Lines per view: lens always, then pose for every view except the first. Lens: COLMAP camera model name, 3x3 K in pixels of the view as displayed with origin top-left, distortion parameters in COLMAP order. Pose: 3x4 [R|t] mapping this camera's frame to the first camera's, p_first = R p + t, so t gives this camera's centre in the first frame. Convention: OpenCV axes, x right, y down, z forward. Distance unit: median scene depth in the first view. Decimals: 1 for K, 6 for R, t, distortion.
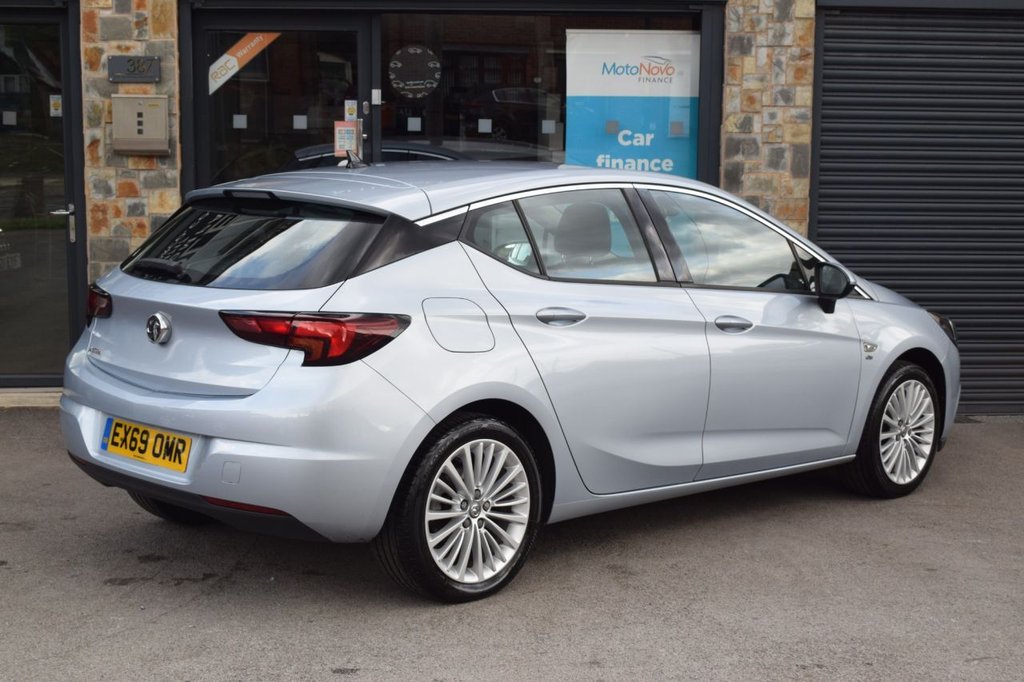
lens RADIAL K [[1528.1, 0, 510.8], [0, 1528.1, 341.9], [0, 0, 1]] dist [-0.016614, -0.005498]
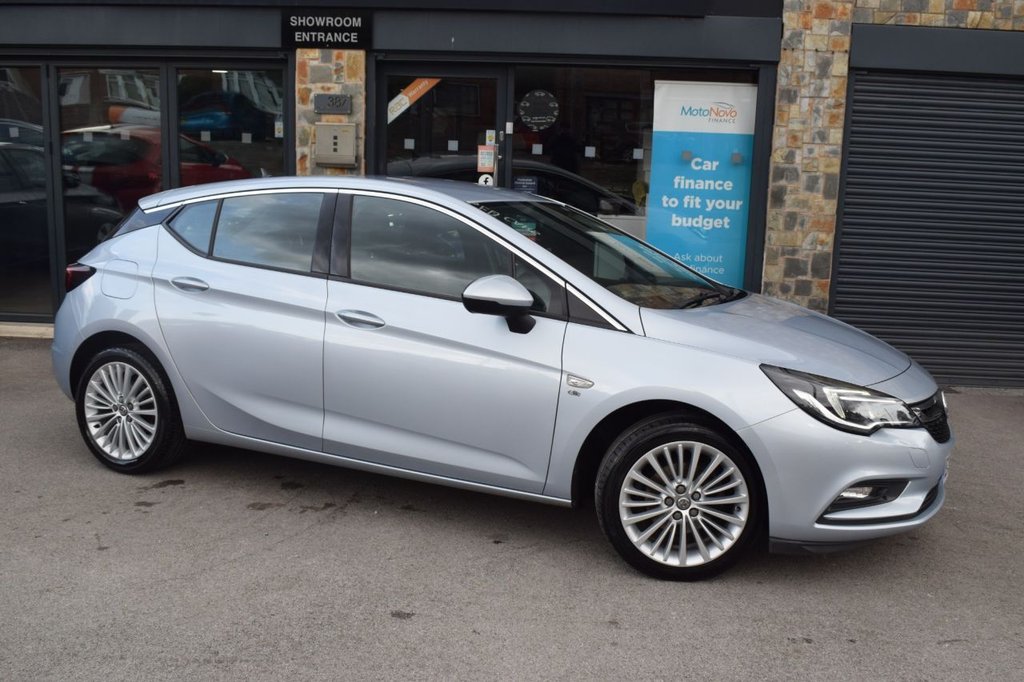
lens RADIAL K [[1004.8, 0, 512.6], [0, 1004.8, 338.7], [0, 0, 1]] dist [-0.077822, 0.015713]
pose [[0.991437, 0.048513, -0.121238, 0.030817], [-0.042355, 0.997703, 0.052864, -0.022933], [0.123524, -0.047277, 0.991215, 0.122466]]
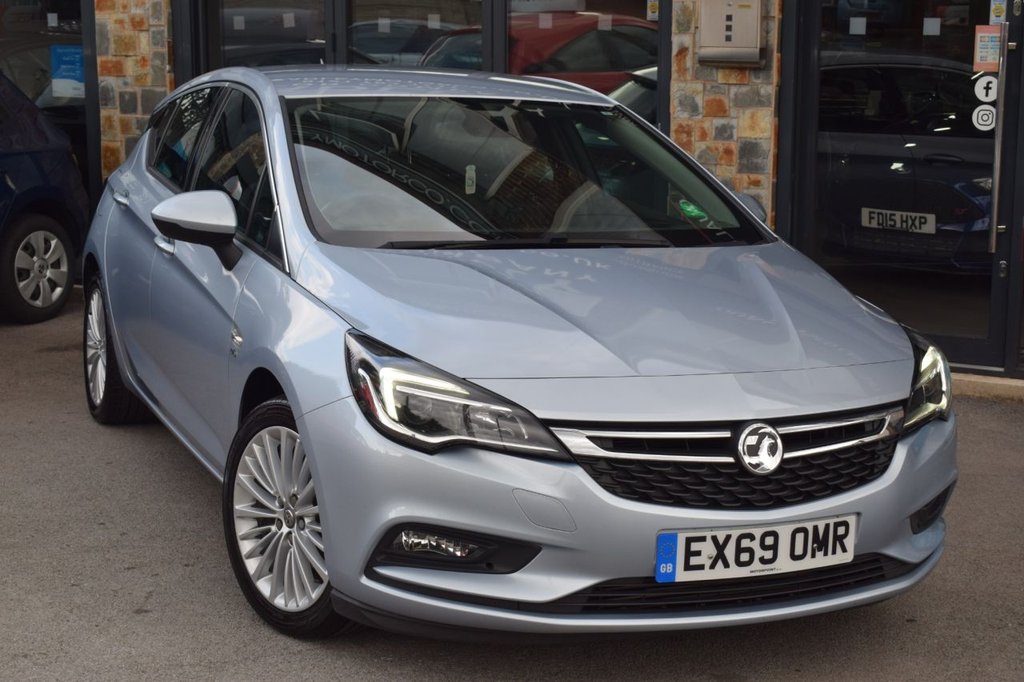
lens RADIAL K [[1662.2, 0, 514.2], [0, 1662.2, 341.8], [0, 0, 1]] dist [-0.002068, -0.008460]
pose [[0.834685, 0.099137, -0.541732, 0.164247], [-0.077223, 0.995015, 0.063106, -0.020868], [0.545287, -0.010839, 0.838179, 0.171936]]
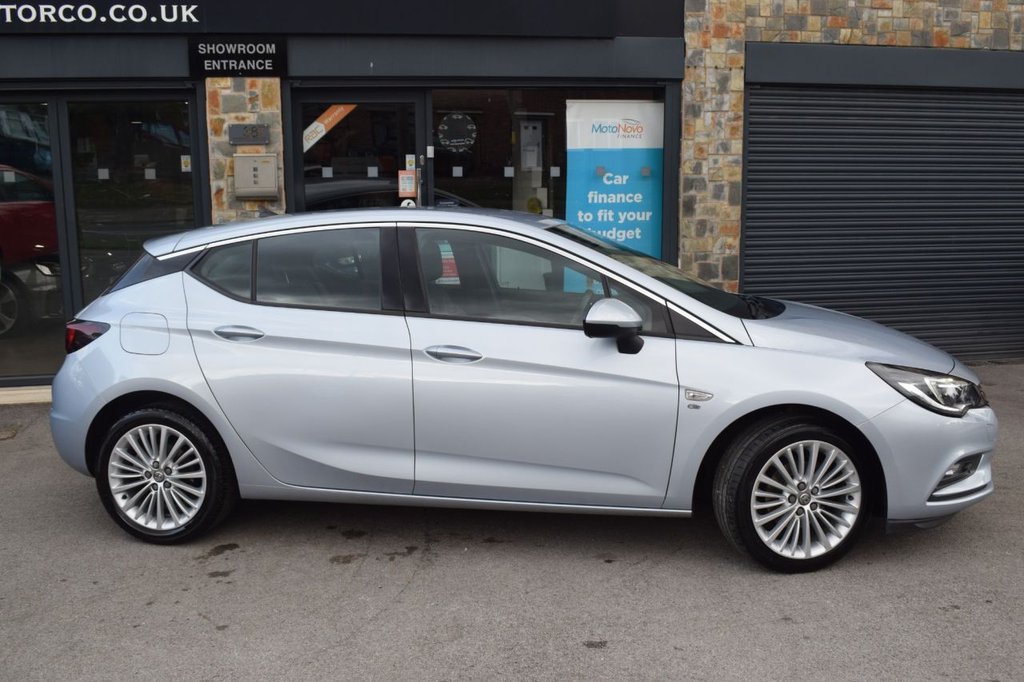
lens RADIAL K [[999.7, 0, 512.6], [0, 999.7, 339.1], [0, 0, 1]] dist [-0.074547, 0.006795]
pose [[0.992216, -0.037732, 0.118673, -0.128361], [0.033519, 0.998742, 0.037304, -0.027251], [-0.119931, -0.033036, 0.992232, 0.122386]]
